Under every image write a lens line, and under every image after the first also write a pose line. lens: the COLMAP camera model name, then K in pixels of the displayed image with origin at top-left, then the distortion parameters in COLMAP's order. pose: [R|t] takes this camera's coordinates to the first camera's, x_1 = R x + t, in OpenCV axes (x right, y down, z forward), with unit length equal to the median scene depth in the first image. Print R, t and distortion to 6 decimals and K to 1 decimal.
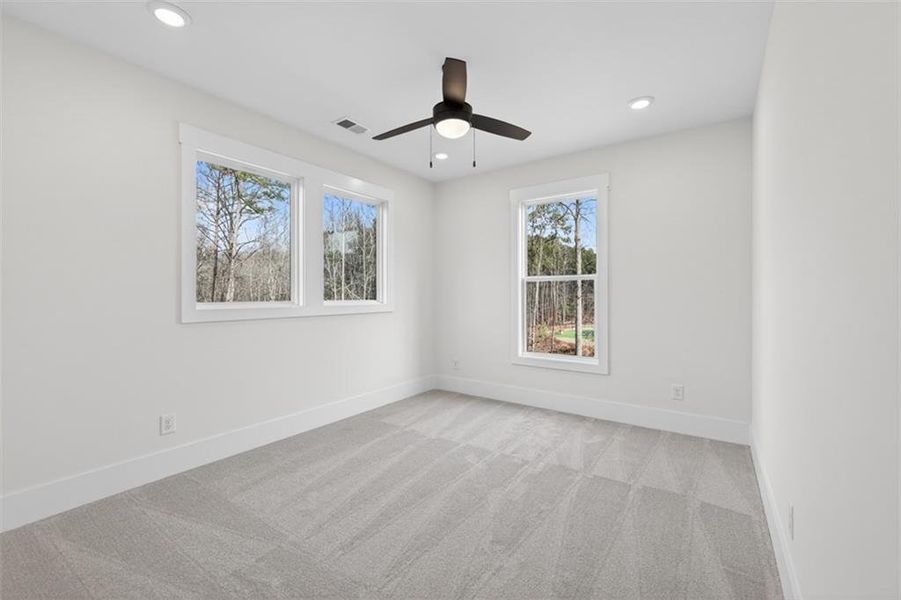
lens RADIAL K [[373.3, 0, 448.5], [0, 373.3, 292.0], [0, 0, 1]] dist [0.010760, -0.000023]
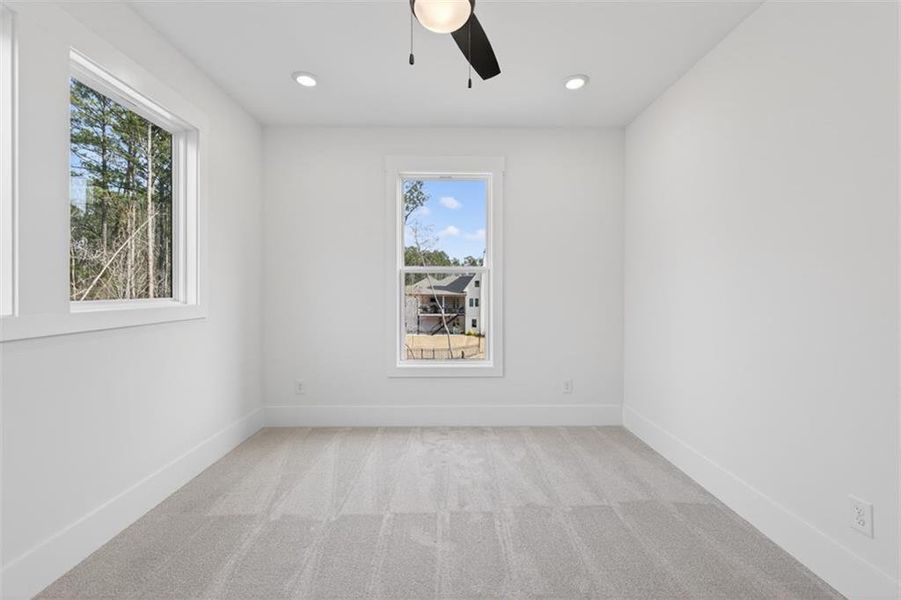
lens RADIAL K [[373.3, 0, 448.5], [0, 373.3, 292.0], [0, 0, 1]] dist [0.010760, -0.000023]
pose [[0.812138, -0.003985, 0.583452, -0.234332], [-0.003948, 0.999916, 0.012325, 0.002954], [-0.583452, -0.012313, 0.812054, 0.363579]]
